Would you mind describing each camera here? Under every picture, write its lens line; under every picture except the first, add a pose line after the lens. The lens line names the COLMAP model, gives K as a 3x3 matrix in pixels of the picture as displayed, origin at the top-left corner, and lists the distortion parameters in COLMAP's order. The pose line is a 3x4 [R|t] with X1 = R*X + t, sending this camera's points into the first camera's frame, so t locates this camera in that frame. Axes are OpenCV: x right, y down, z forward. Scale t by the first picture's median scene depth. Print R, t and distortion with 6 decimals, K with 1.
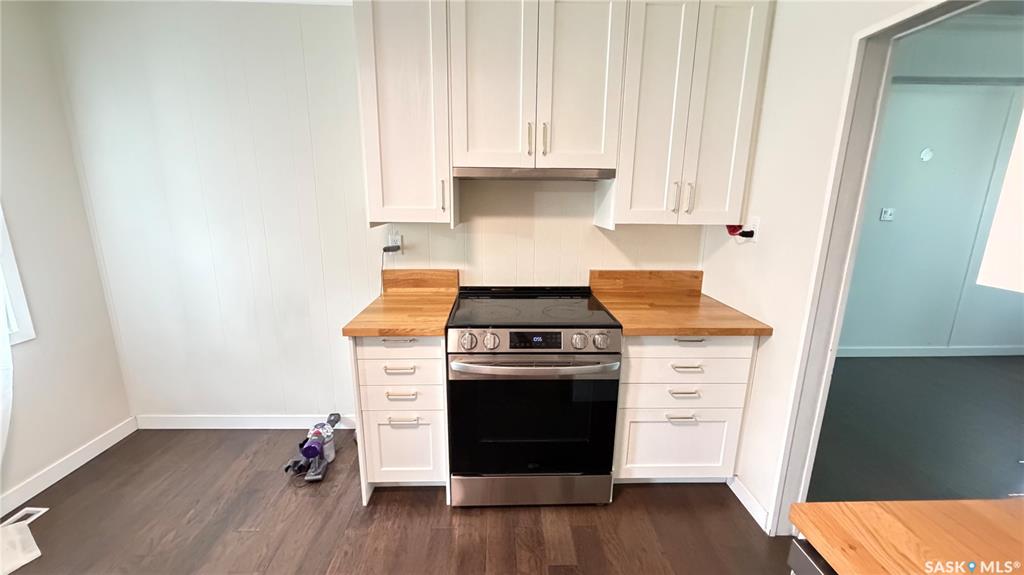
lens RADIAL K [[408.3, 0, 512.0], [0, 408.3, 287.5], [0, 0, 1]] dist [0.000883, 0.000244]
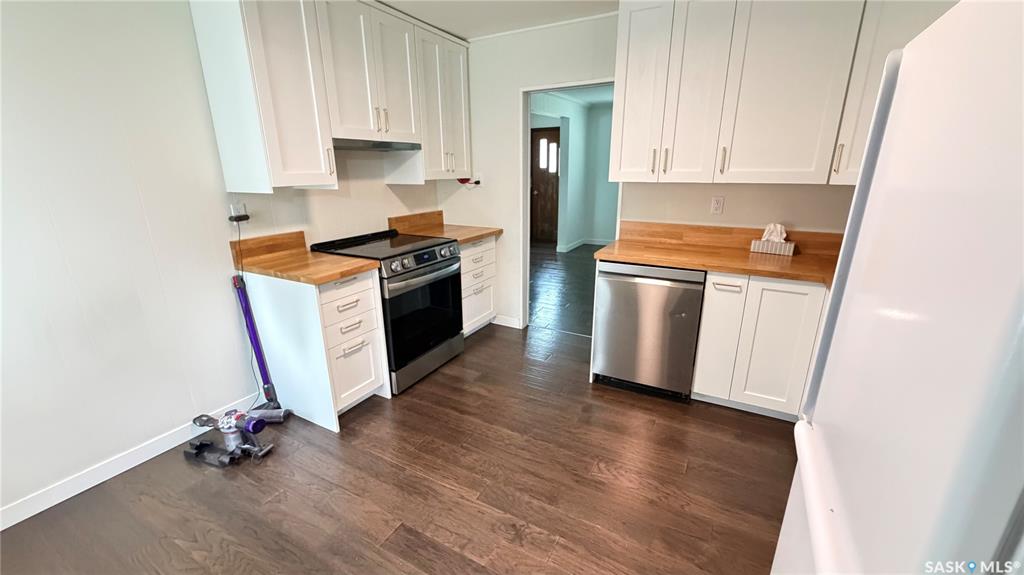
lens RADIAL K [[408.3, 0, 512.0], [0, 408.3, 287.5], [0, 0, 1]] dist [0.000883, 0.000244]
pose [[0.509320, -0.257515, 0.821145, -0.964397], [0.203785, 0.963131, 0.175643, 0.031995], [-0.836101, 0.077879, 0.543020, -0.083371]]
